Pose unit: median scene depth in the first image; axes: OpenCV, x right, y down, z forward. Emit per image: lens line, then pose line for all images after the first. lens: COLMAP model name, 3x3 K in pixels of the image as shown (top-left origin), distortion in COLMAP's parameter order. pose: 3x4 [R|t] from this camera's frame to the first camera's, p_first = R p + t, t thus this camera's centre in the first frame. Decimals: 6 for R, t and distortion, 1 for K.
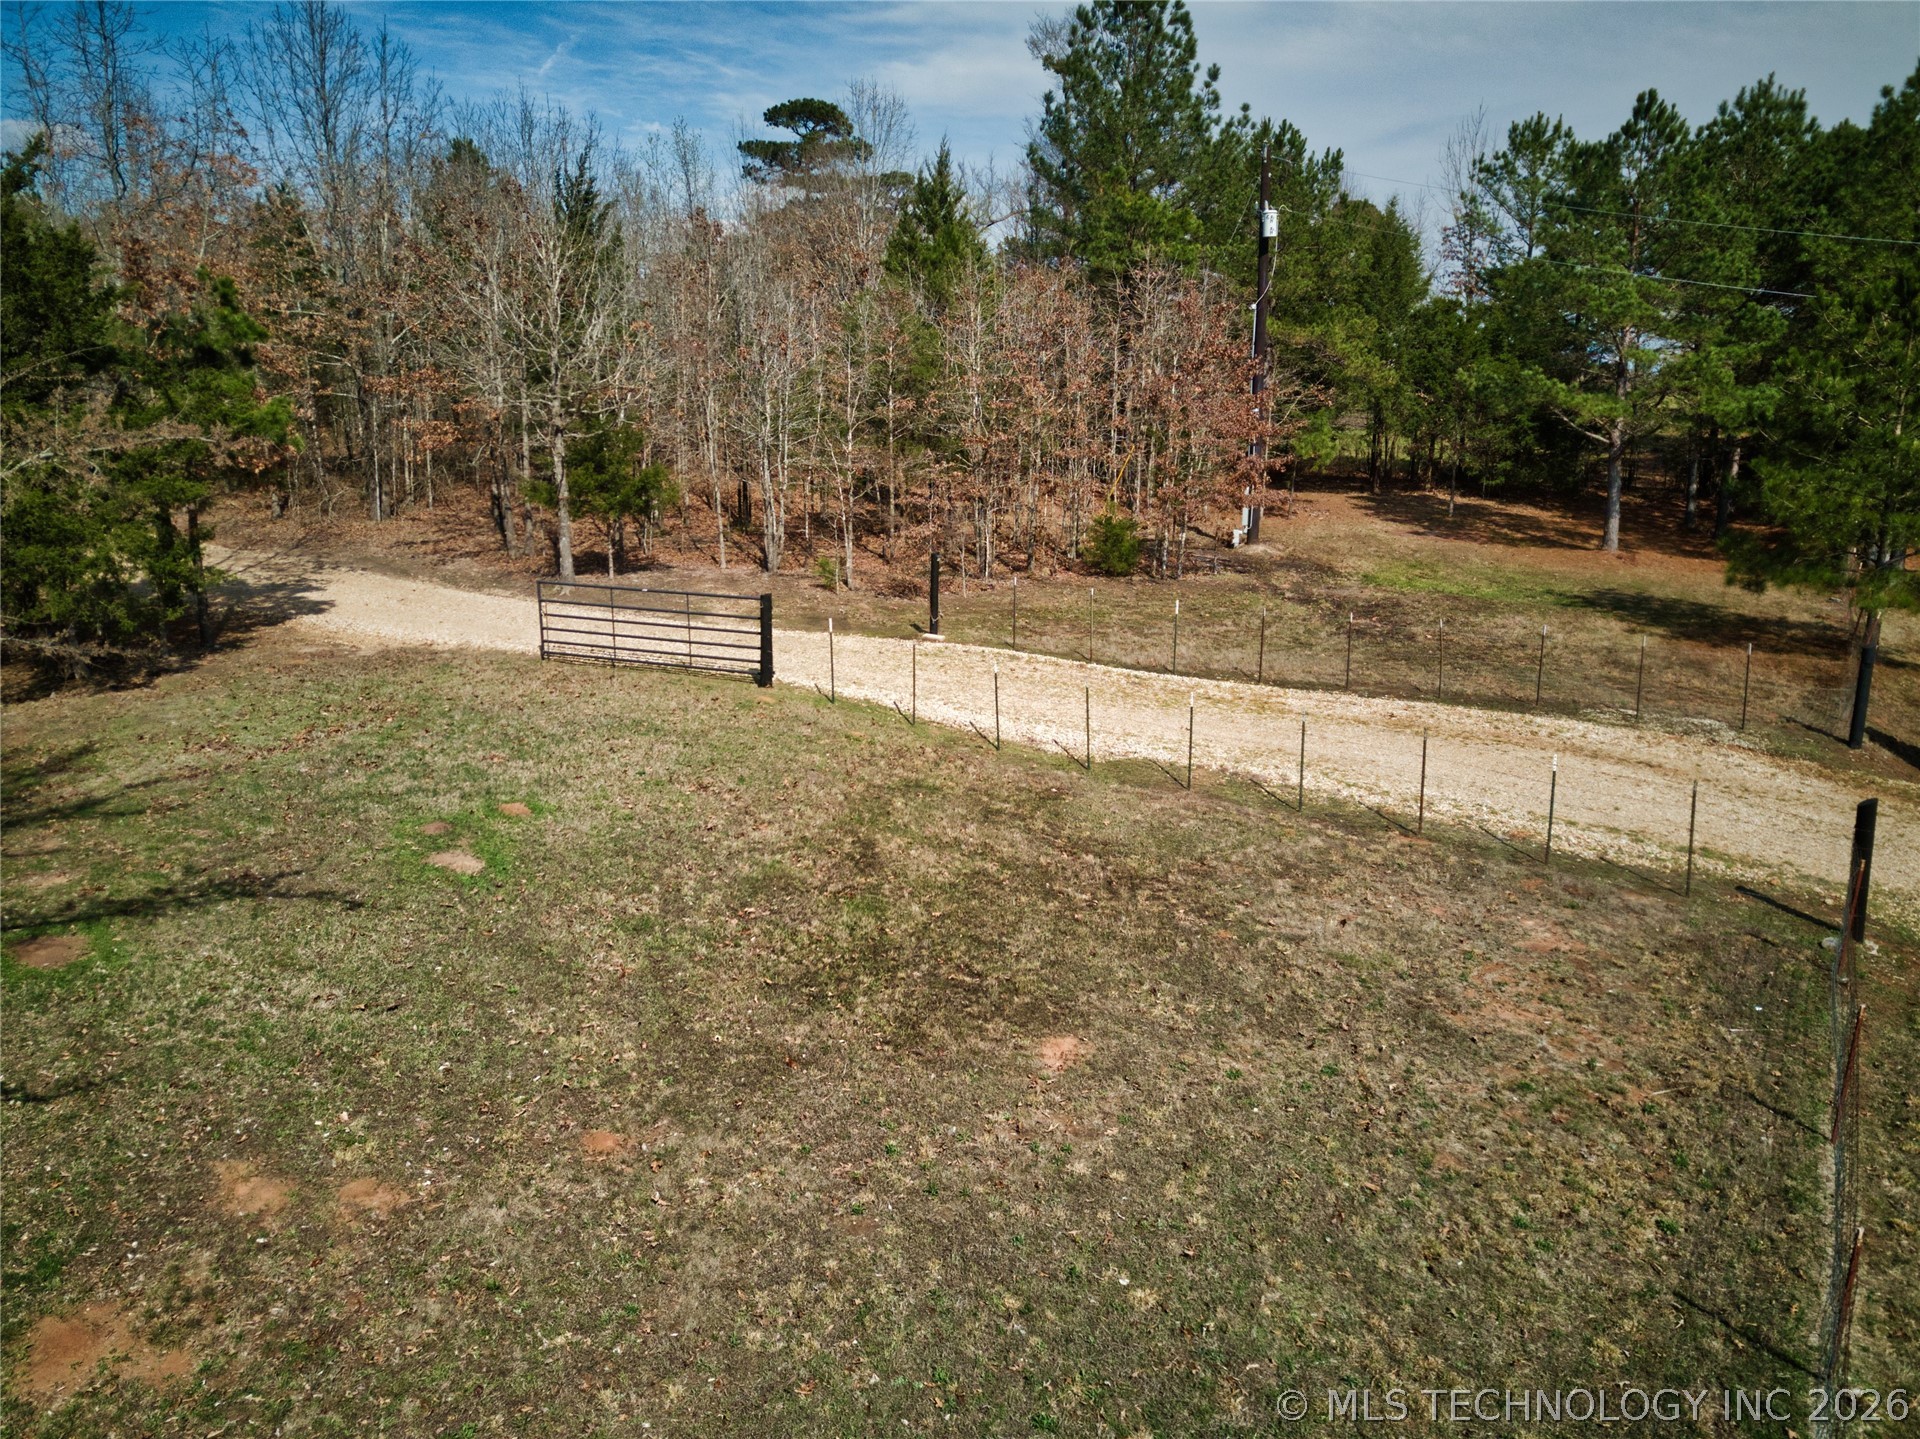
lens RADIAL K [[1449.3, 0, 960.0], [0, 1449.3, 719.5], [0, 0, 1]] dist [-0.008388, -0.004260]
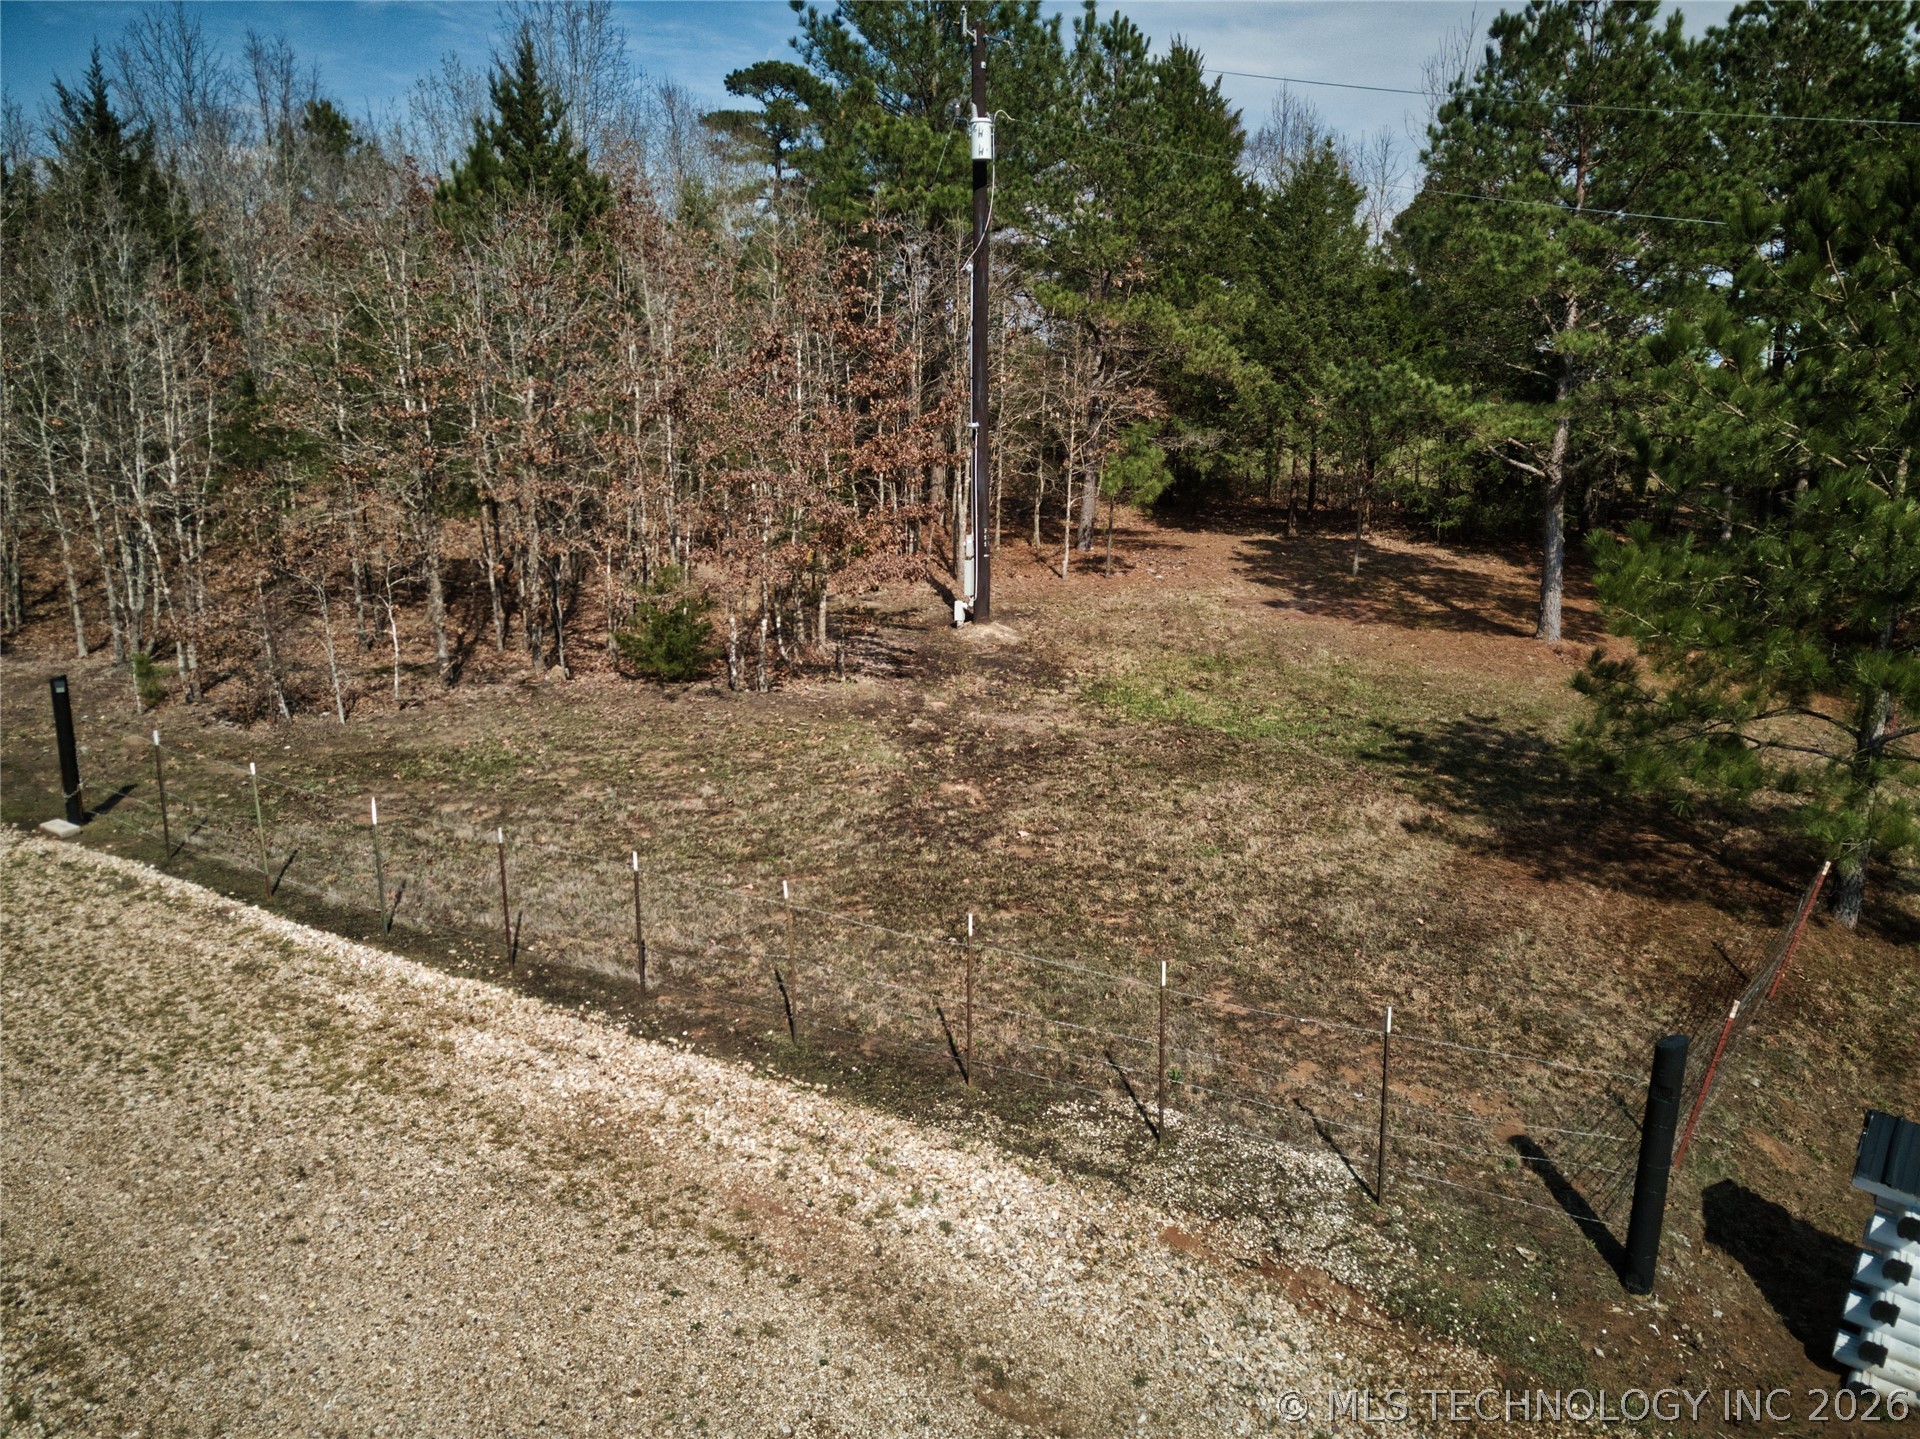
lens RADIAL K [[1449.3, 0, 960.0], [0, 1449.3, 719.5], [0, 0, 1]] dist [-0.008388, -0.004260]
pose [[0.993945, 0.029331, -0.105896, 0.241340], [-0.029685, 0.999558, -0.001770, -0.067693], [0.105797, 0.004902, 0.994376, 0.301271]]
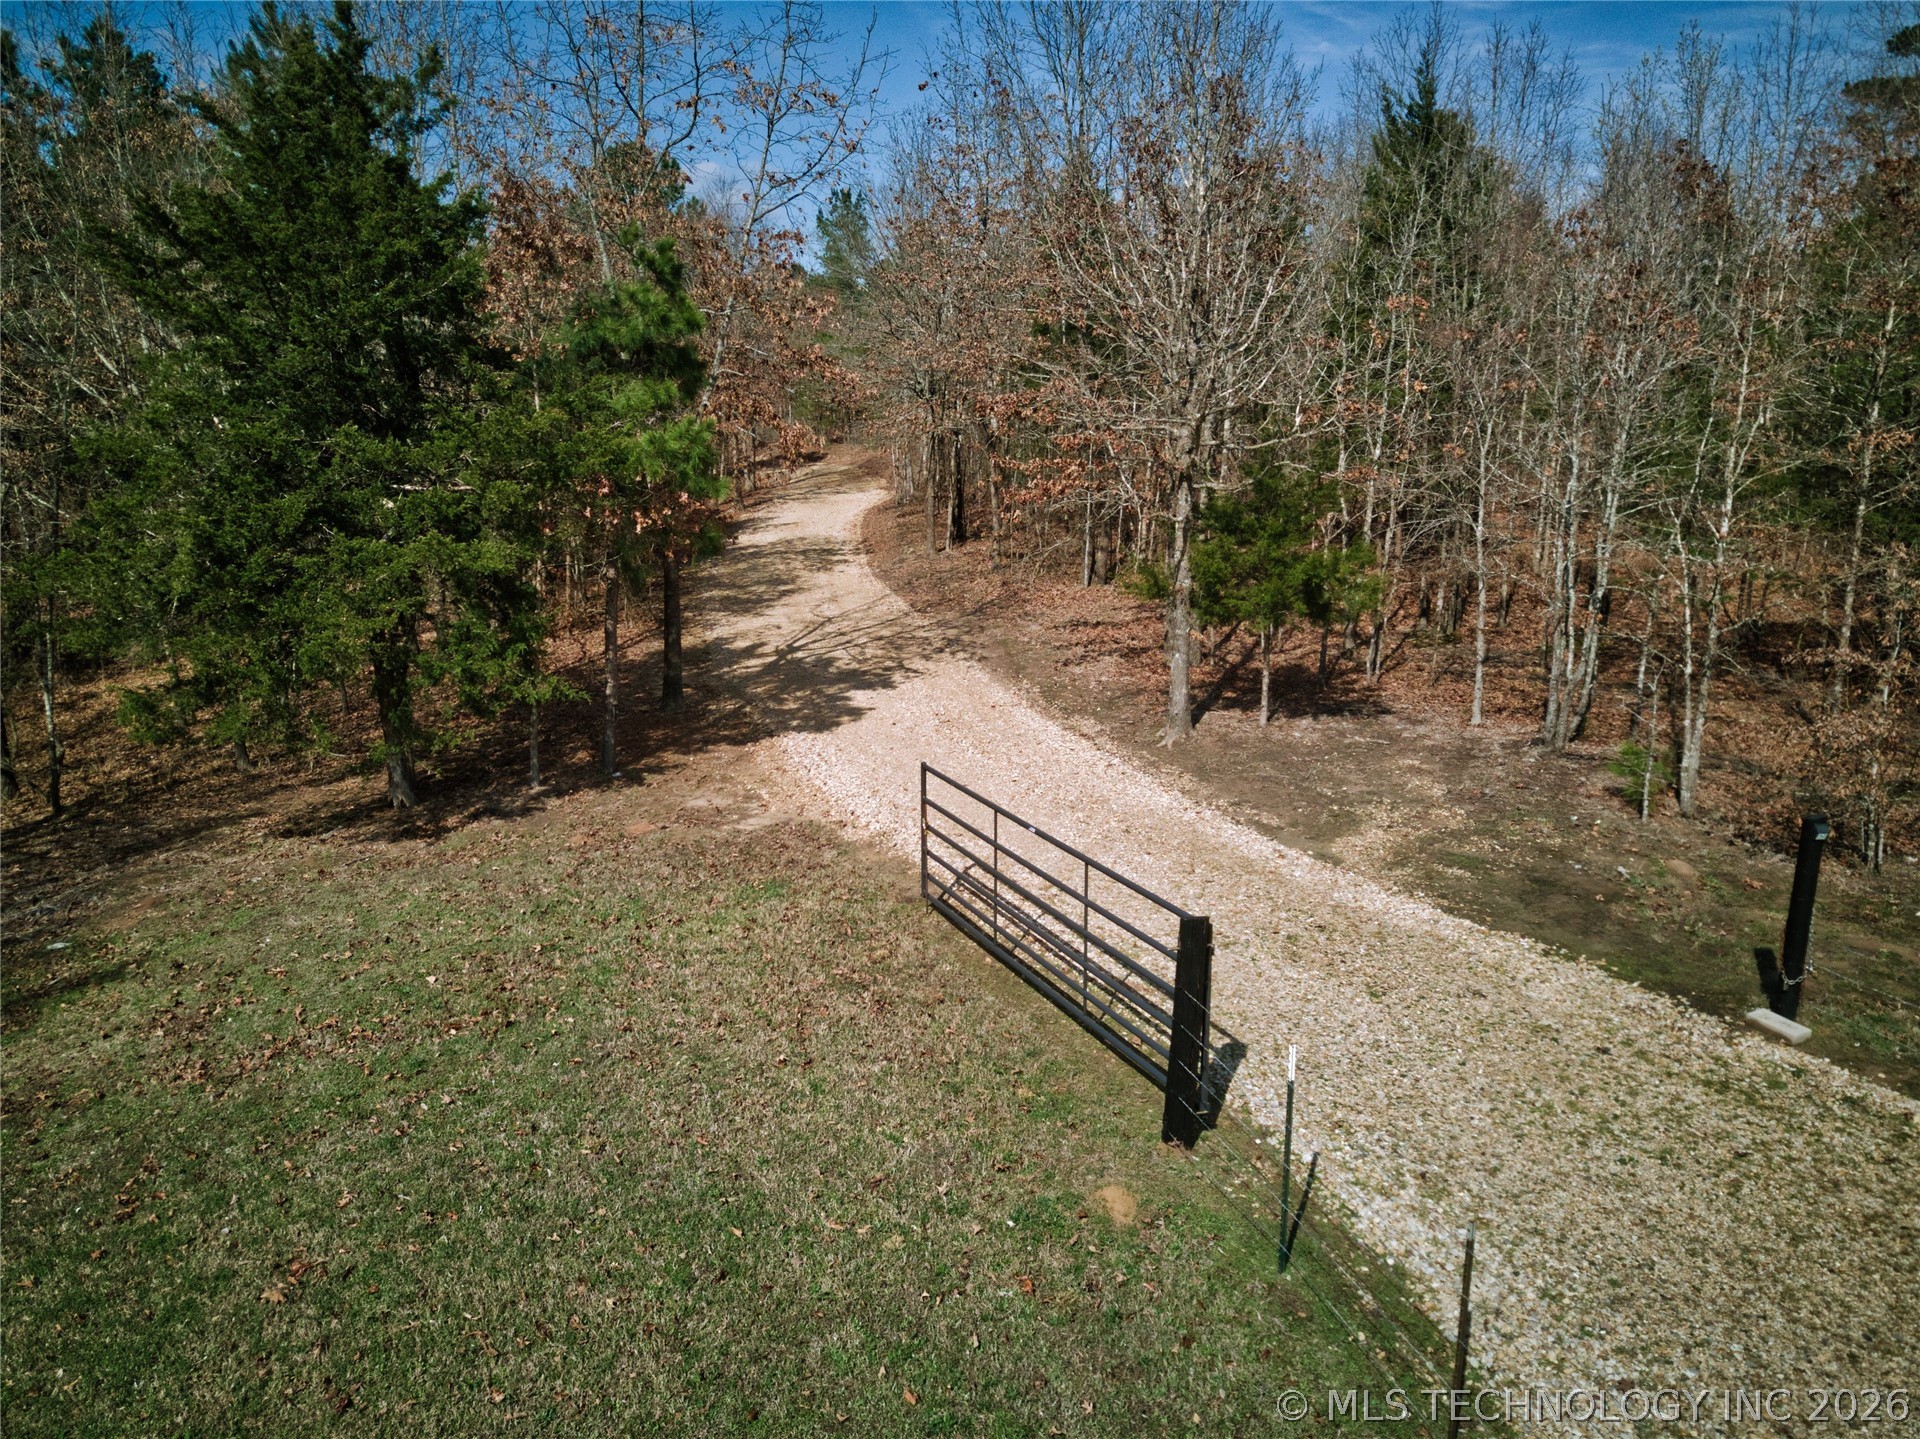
lens RADIAL K [[1449.3, 0, 960.0], [0, 1449.3, 719.5], [0, 0, 1]] dist [-0.008388, -0.004260]
pose [[0.760595, 0.133152, -0.635426, 0.032723], [-0.143738, 0.988990, 0.035188, -0.076139], [0.633115, 0.064571, 0.771360, 0.340969]]
